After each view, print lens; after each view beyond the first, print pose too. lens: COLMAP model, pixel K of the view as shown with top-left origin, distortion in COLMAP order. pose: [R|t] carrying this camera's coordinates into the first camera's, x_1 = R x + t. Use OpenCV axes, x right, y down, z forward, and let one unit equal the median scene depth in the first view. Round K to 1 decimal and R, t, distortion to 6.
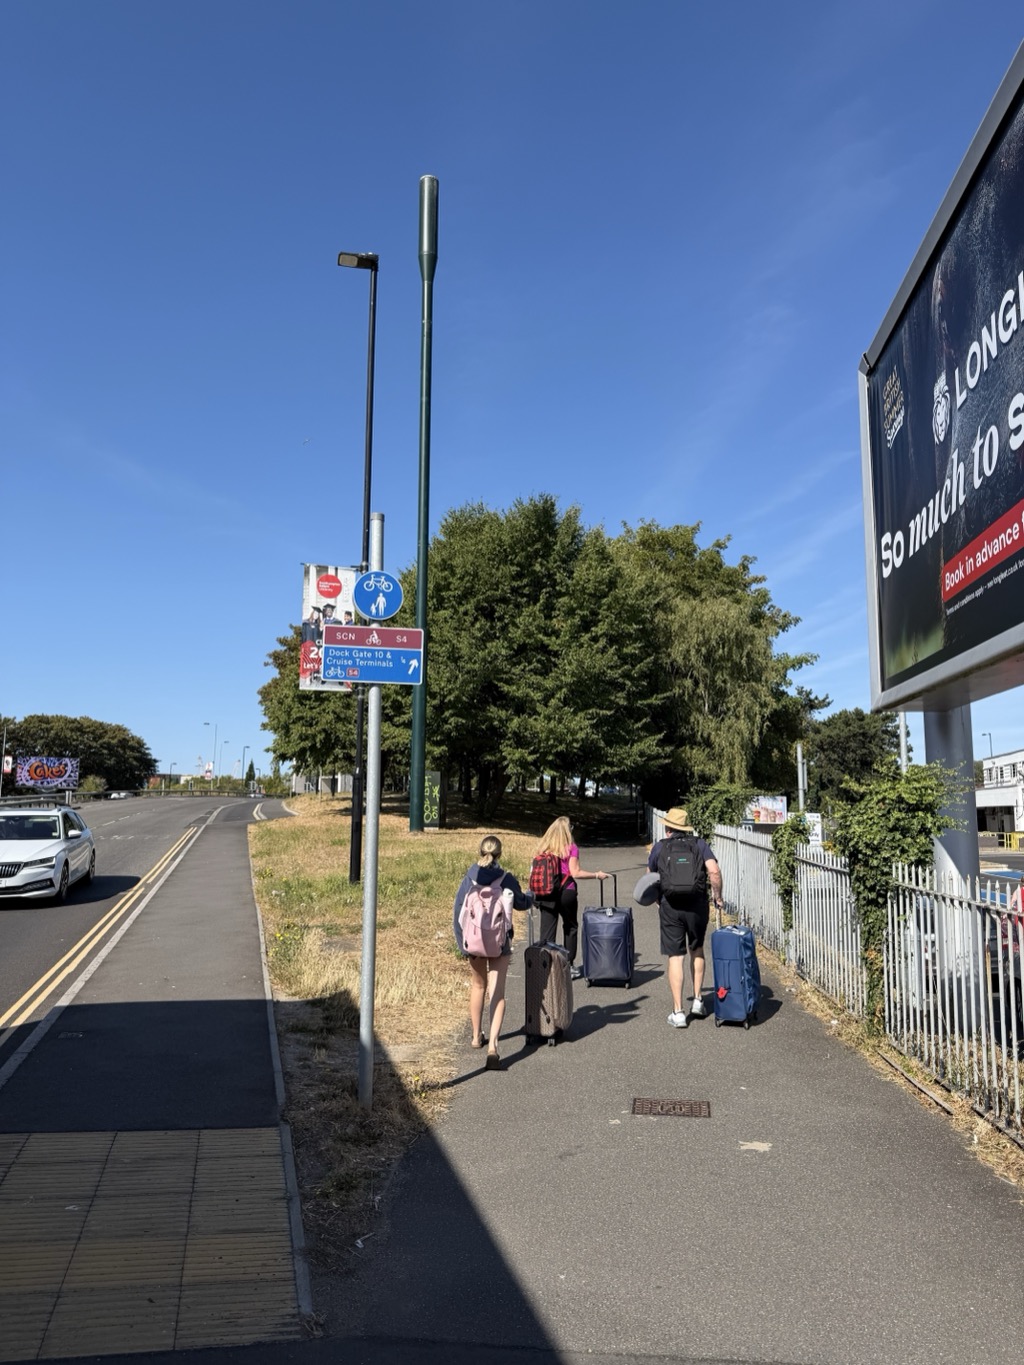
lens RADIAL K [[948.5, 0, 512.0], [0, 948.5, 682.5], [0, 0, 1]] dist [0.150176, -0.277836]
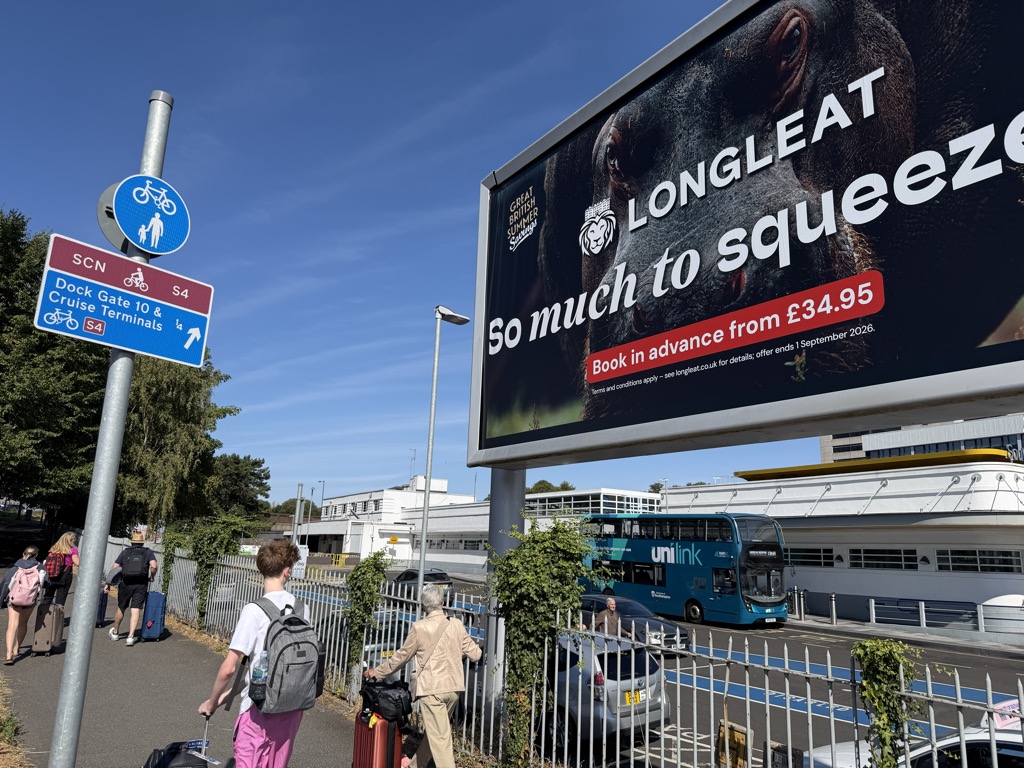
lens RADIAL K [[716.4, 0, 512.0], [0, 716.4, 384.0], [0, 0, 1]] dist [-0.002018, -0.002360]
pose [[0.734625, 0.171488, 0.656443, -0.174787], [-0.123543, 0.985165, -0.119106, 0.030160], [-0.667131, 0.006399, 0.744913, 0.337852]]
